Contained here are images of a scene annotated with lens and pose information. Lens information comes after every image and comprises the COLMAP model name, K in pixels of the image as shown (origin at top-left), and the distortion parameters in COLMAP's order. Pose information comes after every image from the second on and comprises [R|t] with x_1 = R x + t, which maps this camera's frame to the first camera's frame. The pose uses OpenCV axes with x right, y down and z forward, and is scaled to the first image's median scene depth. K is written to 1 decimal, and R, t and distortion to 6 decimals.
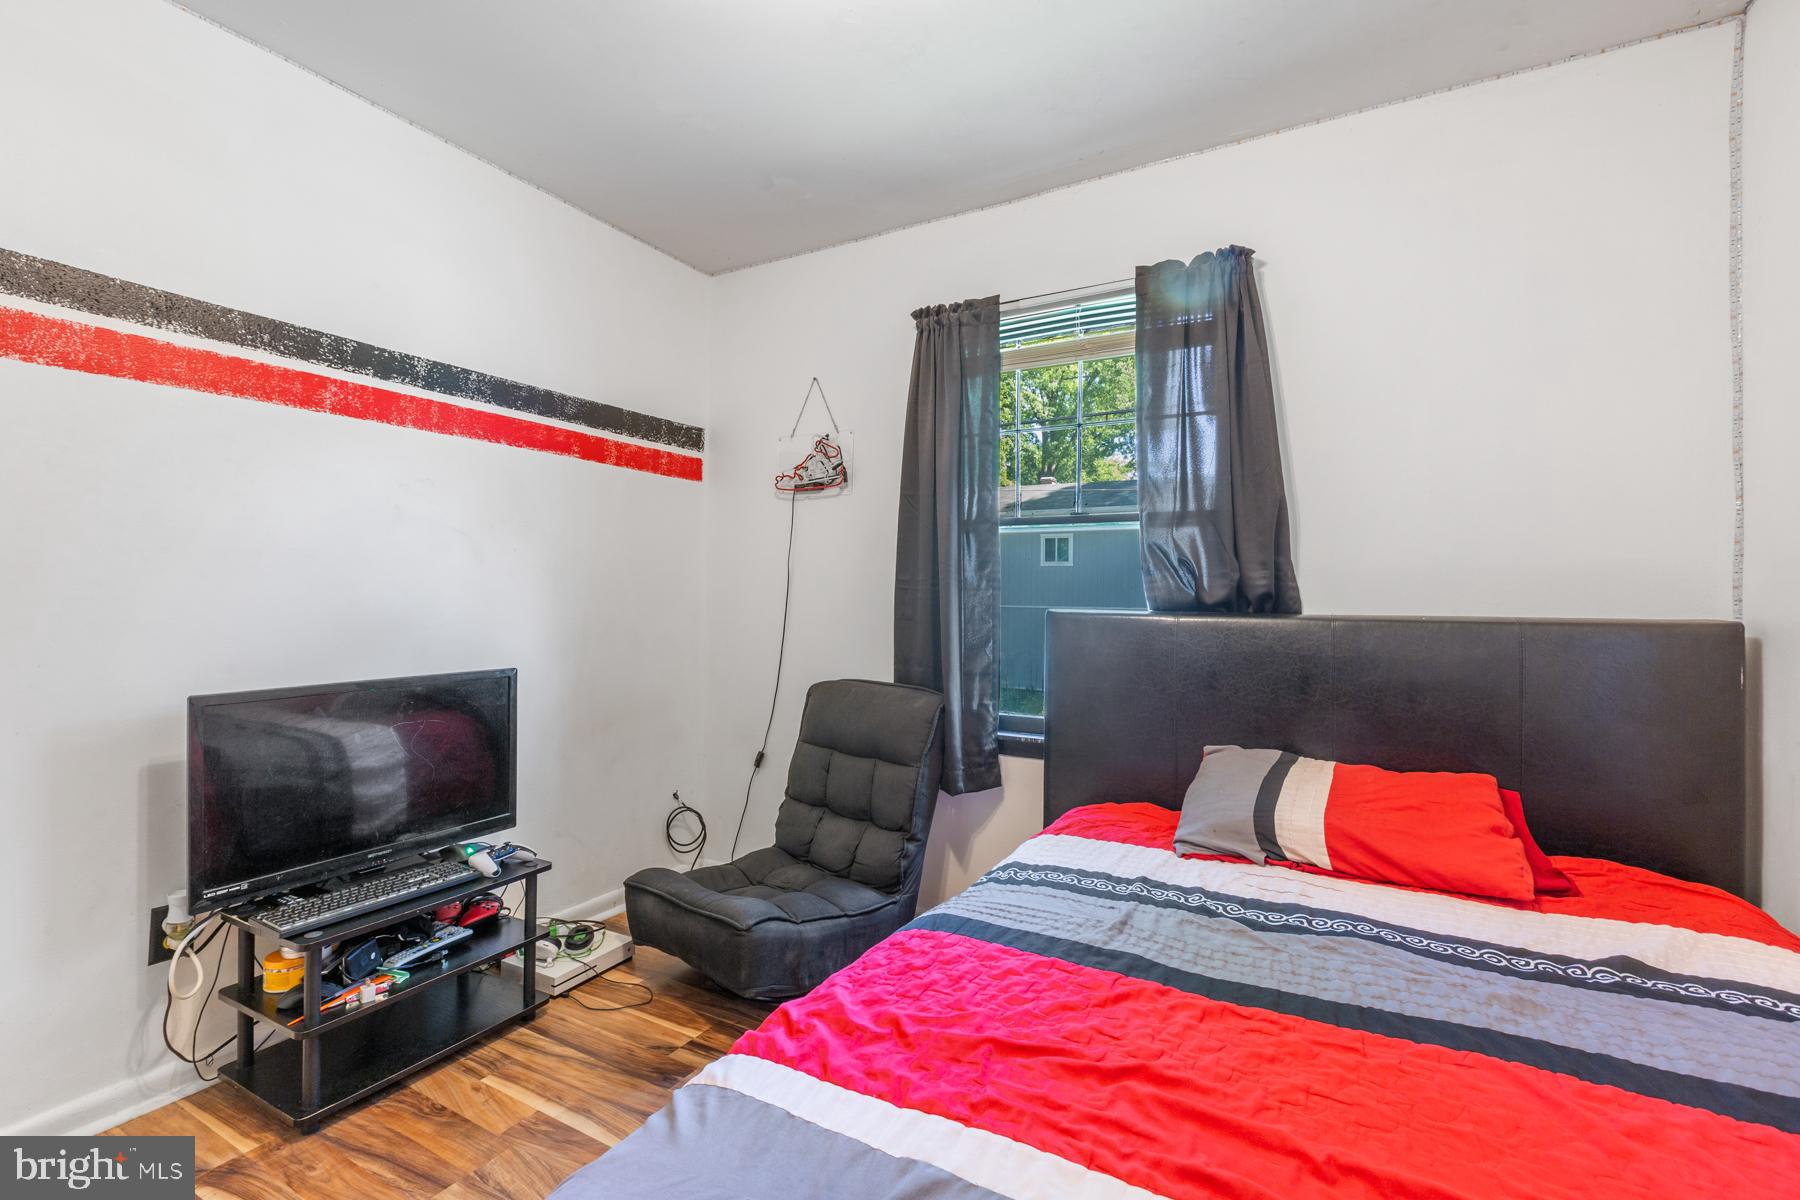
lens RADIAL K [[795.8, 0, 902.9], [0, 795.8, 591.6], [0, 0, 1]] dist [0.000066, 0.000591]
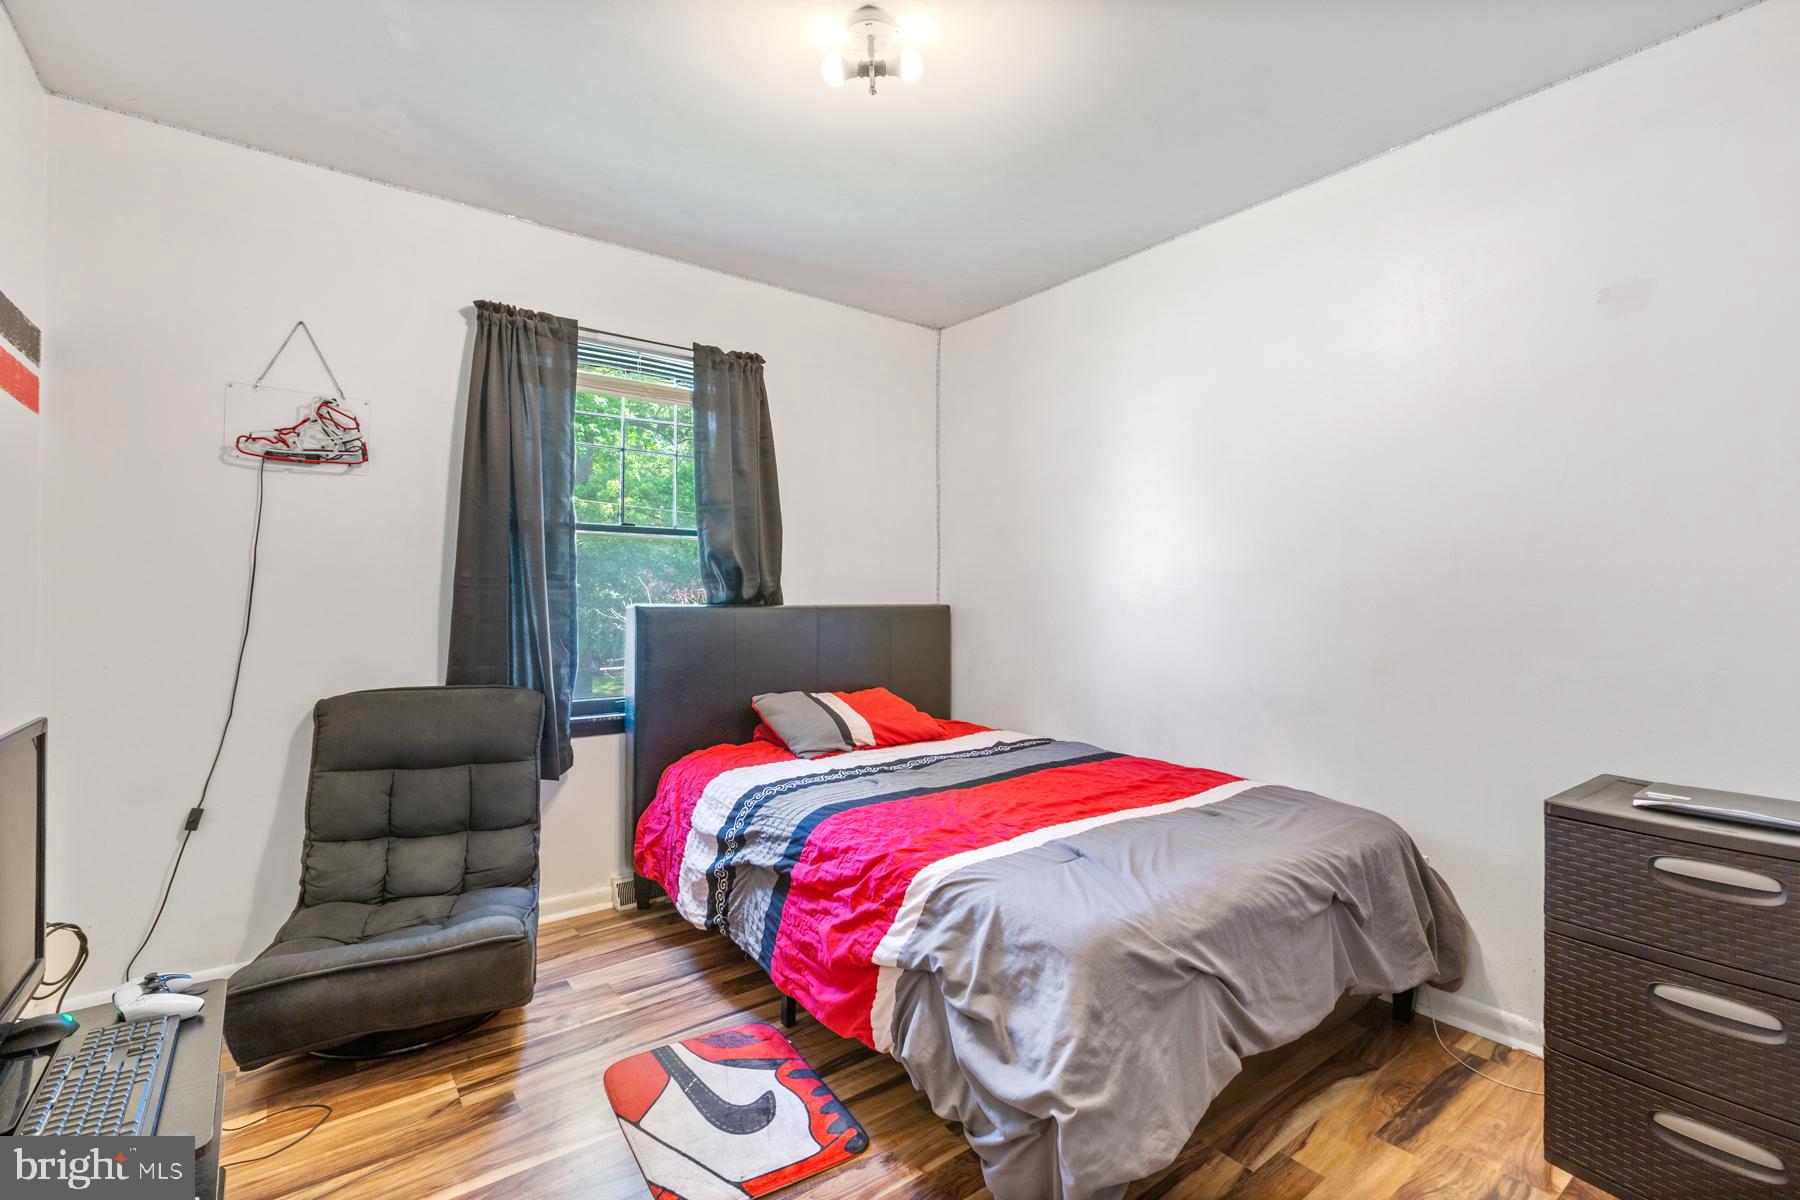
lens RADIAL K [[795.8, 0, 902.9], [0, 795.8, 591.6], [0, 0, 1]] dist [0.000066, 0.000591]
pose [[0.400539, -0.003278, 0.916274, -0.705202], [-0.008365, 0.999939, 0.007234, -0.009360], [-0.916241, -0.010562, 0.400487, 0.142814]]
